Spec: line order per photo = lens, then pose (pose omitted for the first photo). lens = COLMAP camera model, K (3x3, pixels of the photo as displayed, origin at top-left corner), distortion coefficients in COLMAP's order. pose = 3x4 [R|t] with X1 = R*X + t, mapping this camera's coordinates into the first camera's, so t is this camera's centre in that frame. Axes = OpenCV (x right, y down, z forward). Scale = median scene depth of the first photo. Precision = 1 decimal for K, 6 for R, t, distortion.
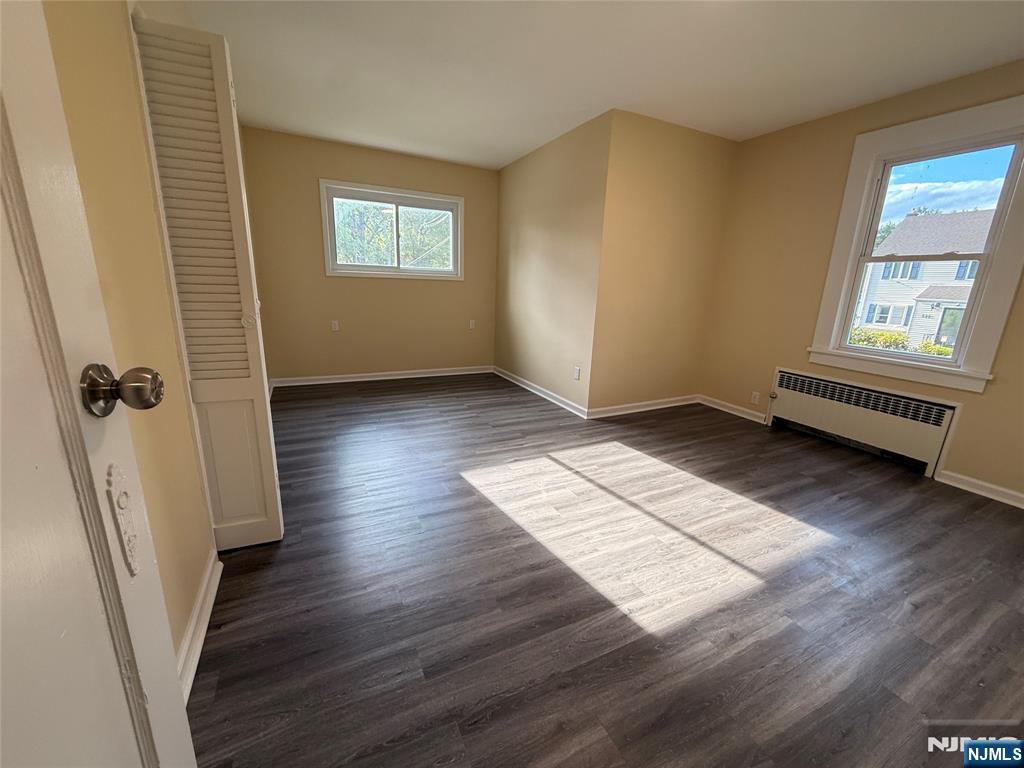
lens RADIAL K [[409.5, 0, 512.0], [0, 409.5, 384.0], [0, 0, 1]] dist [-0.000271, -0.000029]
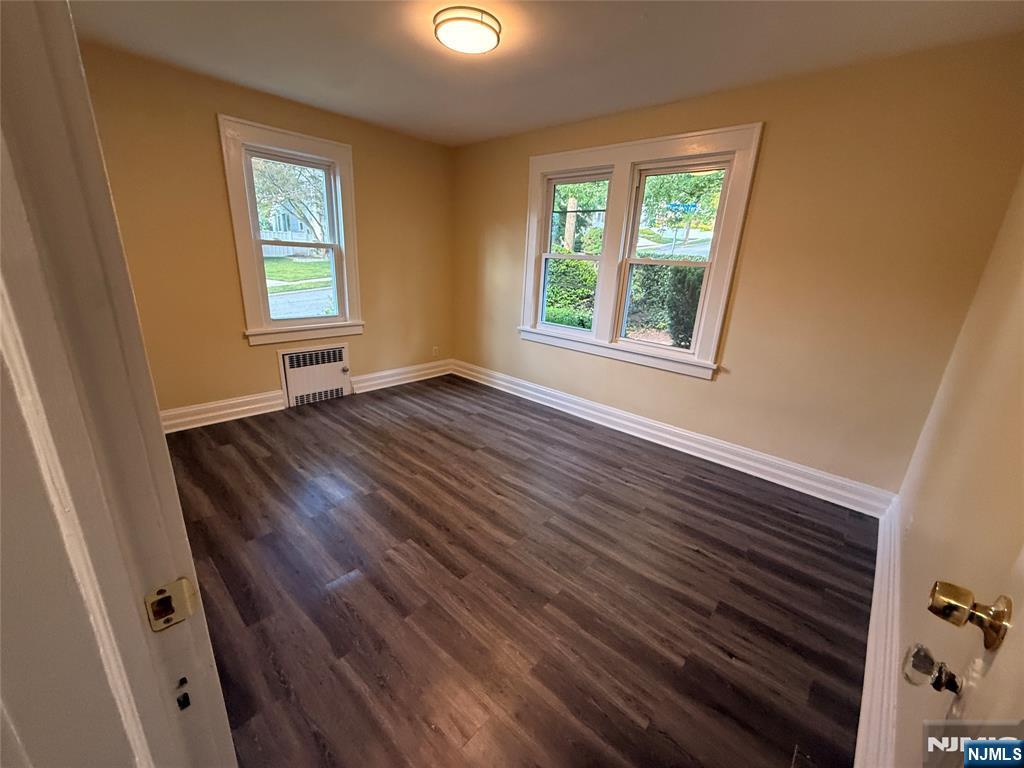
lens RADIAL K [[409.5, 0, 512.0], [0, 409.5, 384.0], [0, 0, 1]] dist [-0.000271, -0.000029]
pose [[-0.379320, -0.319182, 0.868469, -0.491033], [0.174134, 0.897218, 0.405804, -0.309741], [-0.908732, 0.305160, -0.284752, 0.874635]]
